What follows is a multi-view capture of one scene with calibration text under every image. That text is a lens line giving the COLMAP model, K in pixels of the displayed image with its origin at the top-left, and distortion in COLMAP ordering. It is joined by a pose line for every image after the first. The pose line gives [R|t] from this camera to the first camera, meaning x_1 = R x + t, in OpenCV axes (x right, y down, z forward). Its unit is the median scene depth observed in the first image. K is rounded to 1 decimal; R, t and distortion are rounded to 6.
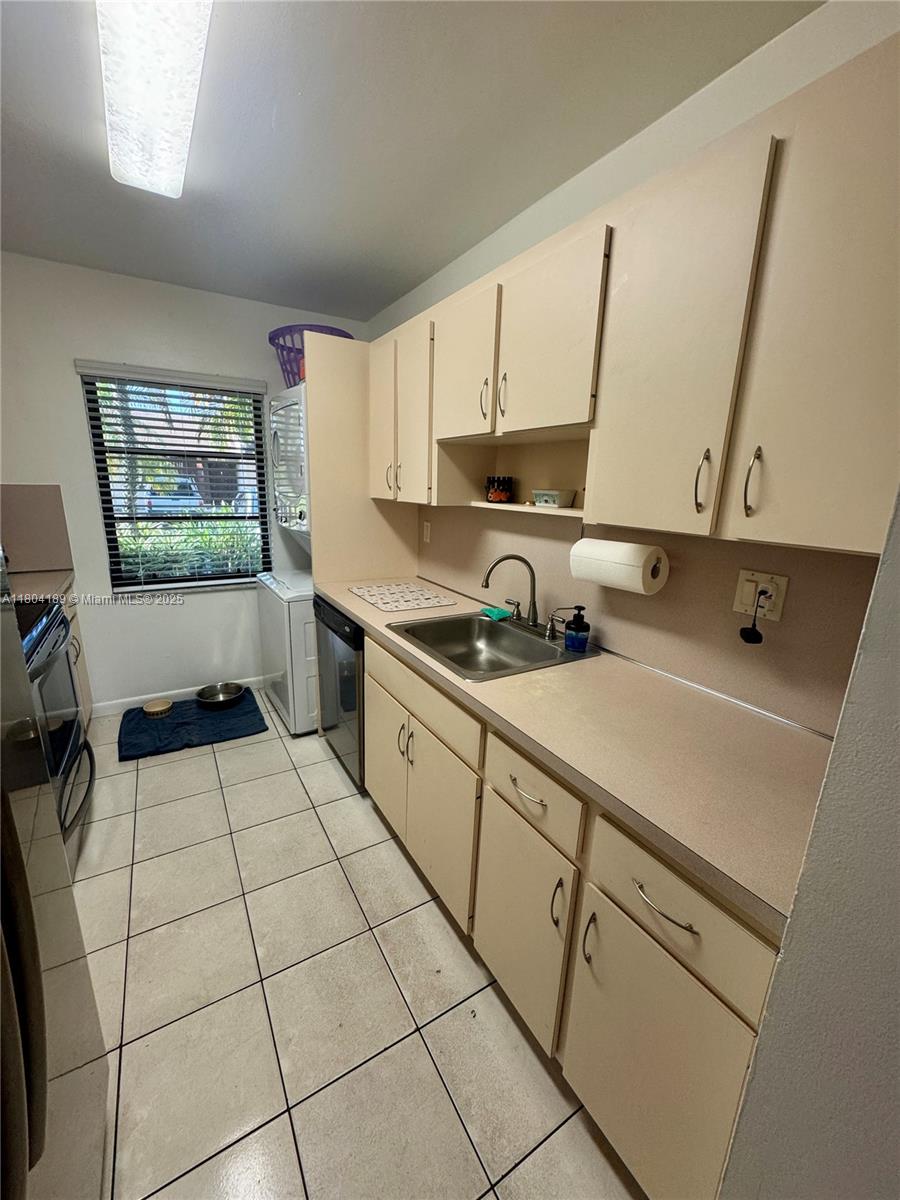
lens RADIAL K [[480.0, 0, 456.4], [0, 480.0, 599.4], [0, 0, 1]] dist [-0.003661, 0.002075]
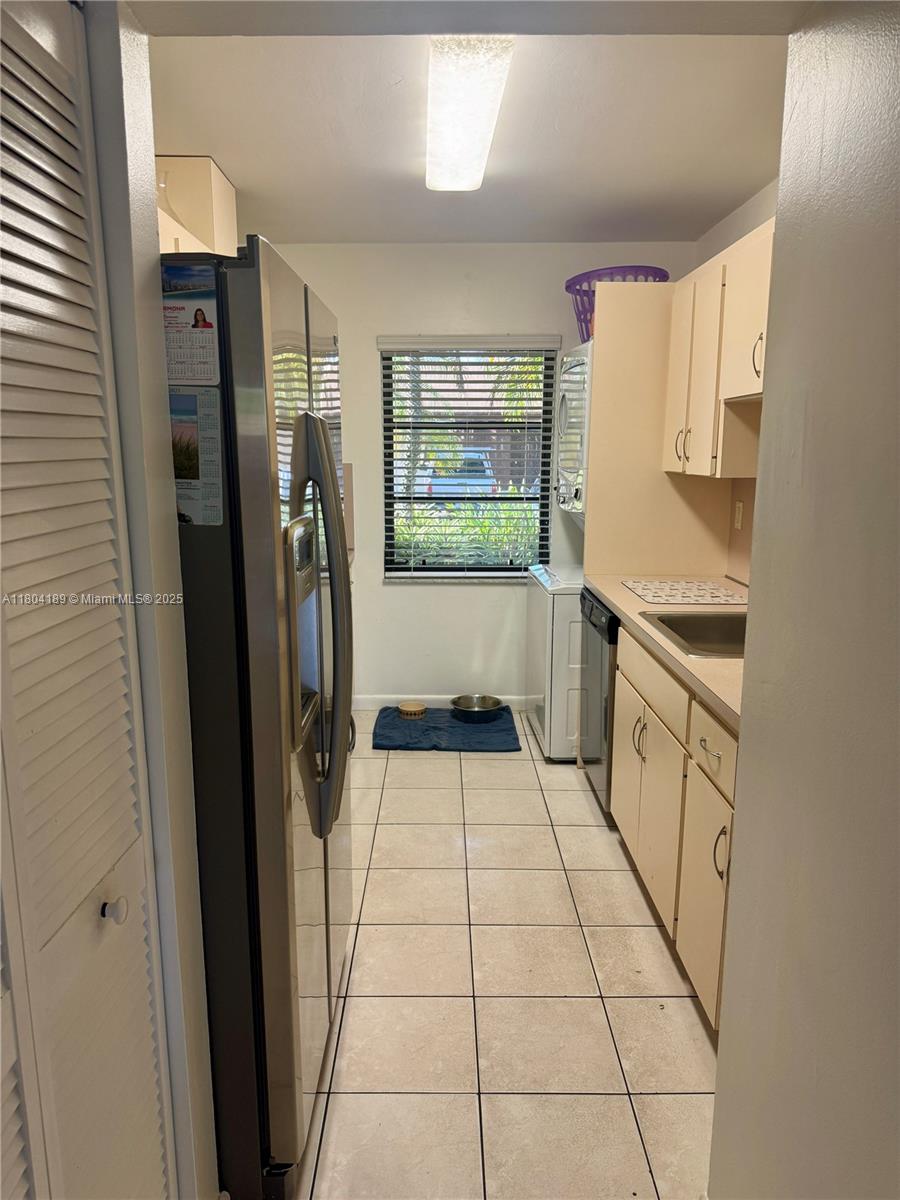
lens RADIAL K [[848.4, 0, 432.7], [0, 848.4, 606.3], [0, 0, 1]] dist [0.041384, -0.050357]
pose [[0.848804, 0.067959, -0.524322, 0.252883], [-0.100503, 0.994362, -0.033818, 0.097215], [0.519068, 0.081401, 0.850848, -0.381707]]
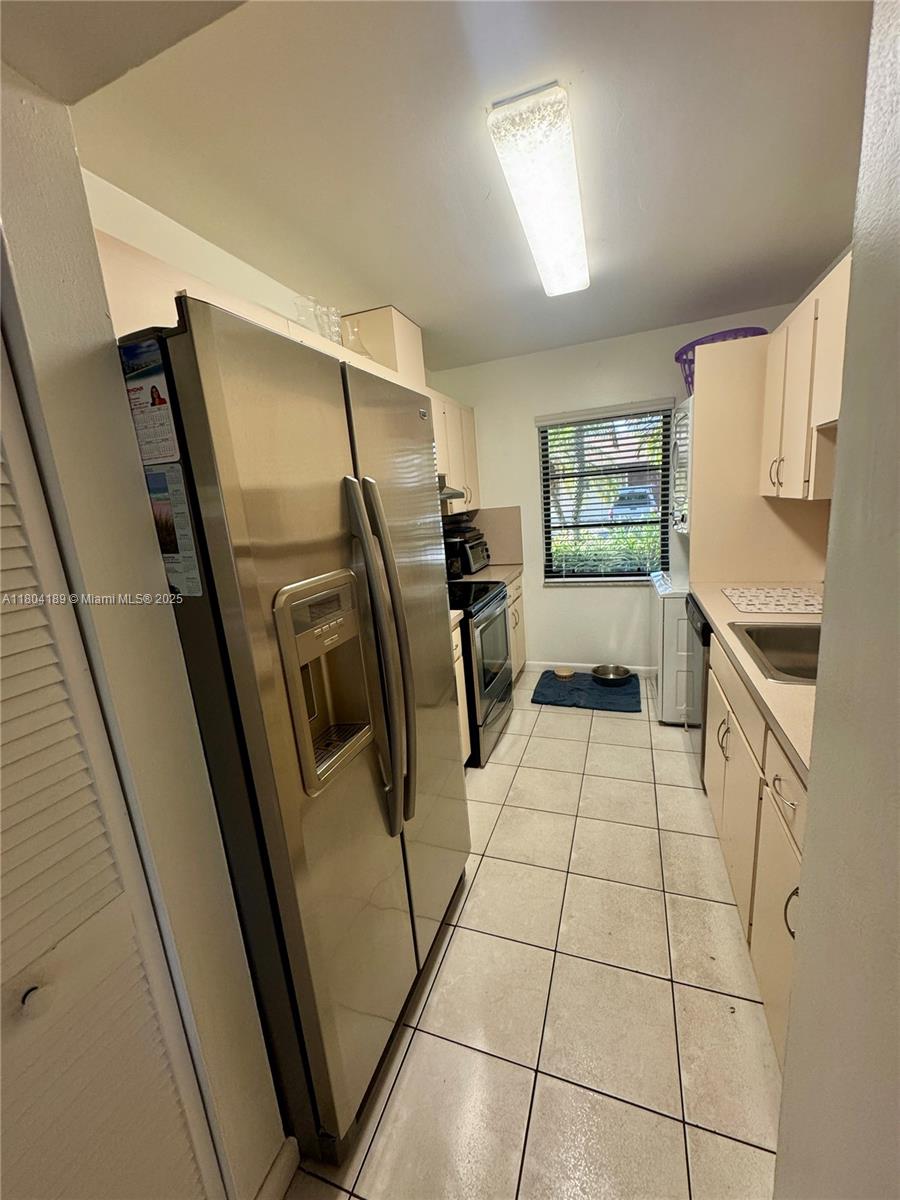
lens RADIAL K [[480.0, 0, 445.7], [0, 480.0, 601.6], [0, 0, 1]] dist [-0.003661, 0.002075]
pose [[0.615466, 0.083728, -0.783704, 0.199758], [-0.090524, 0.995271, 0.035239, 0.019544], [0.782948, 0.049255, 0.620134, -0.067392]]
